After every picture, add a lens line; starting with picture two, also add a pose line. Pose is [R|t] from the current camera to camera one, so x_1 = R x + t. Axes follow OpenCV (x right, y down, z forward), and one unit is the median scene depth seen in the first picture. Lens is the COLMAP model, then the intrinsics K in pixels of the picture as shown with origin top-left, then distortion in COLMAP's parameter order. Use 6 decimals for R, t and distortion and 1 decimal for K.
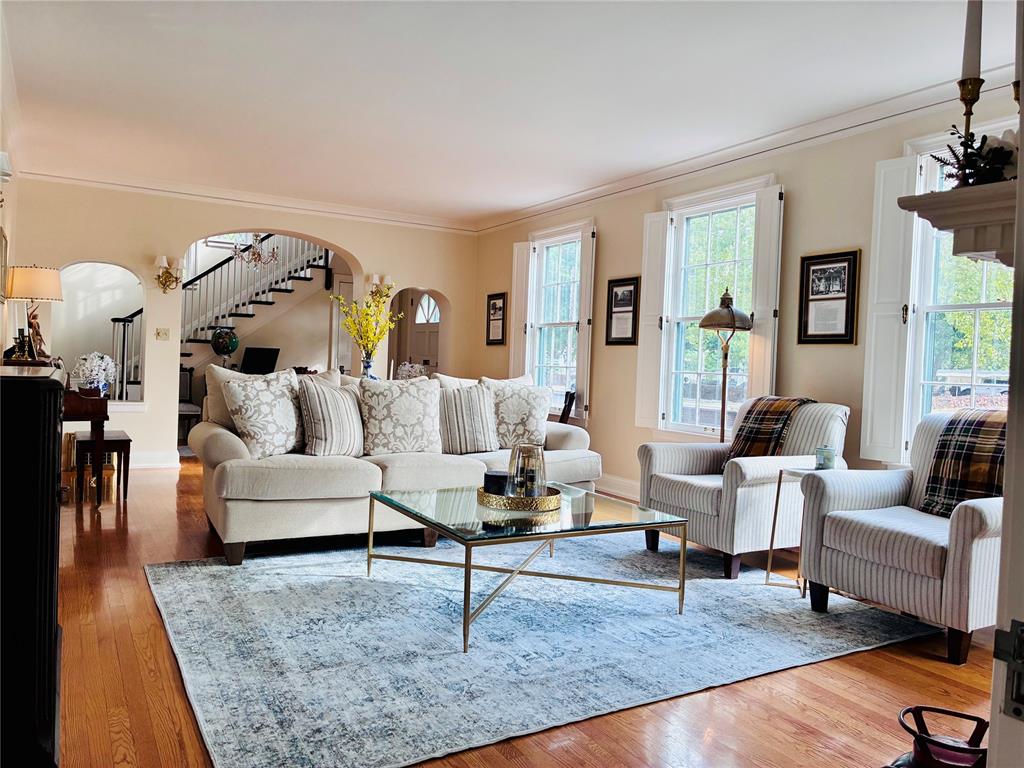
lens RADIAL K [[770.8, 0, 512.3], [0, 770.8, 379.7], [0, 0, 1]] dist [0.009473, -0.061620]
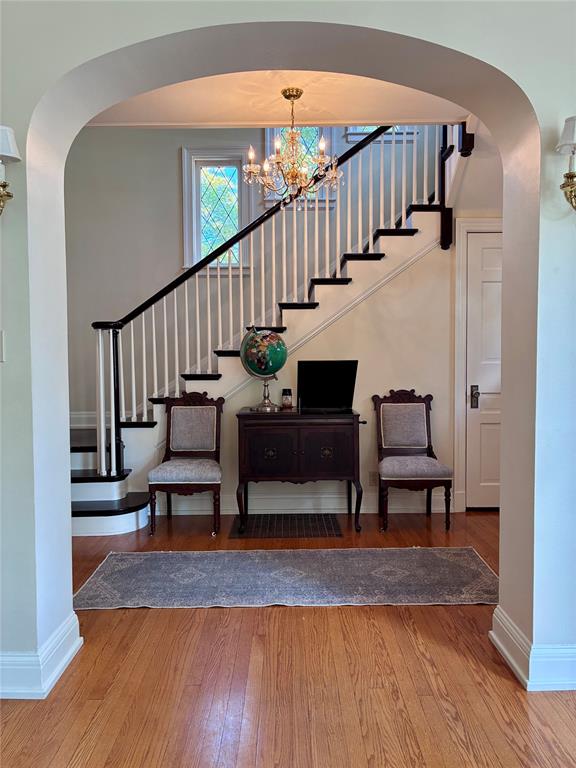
lens RADIAL K [[578.1, 0, 289.4], [0, 578.1, 384.3], [0, 0, 1]] dist [0.009473, -0.061620]
pose [[0.866943, -0.016059, -0.498148, -0.142593], [0.020584, 0.999782, 0.003594, -0.026856], [0.497982, -0.013369, 0.867084, 0.632610]]
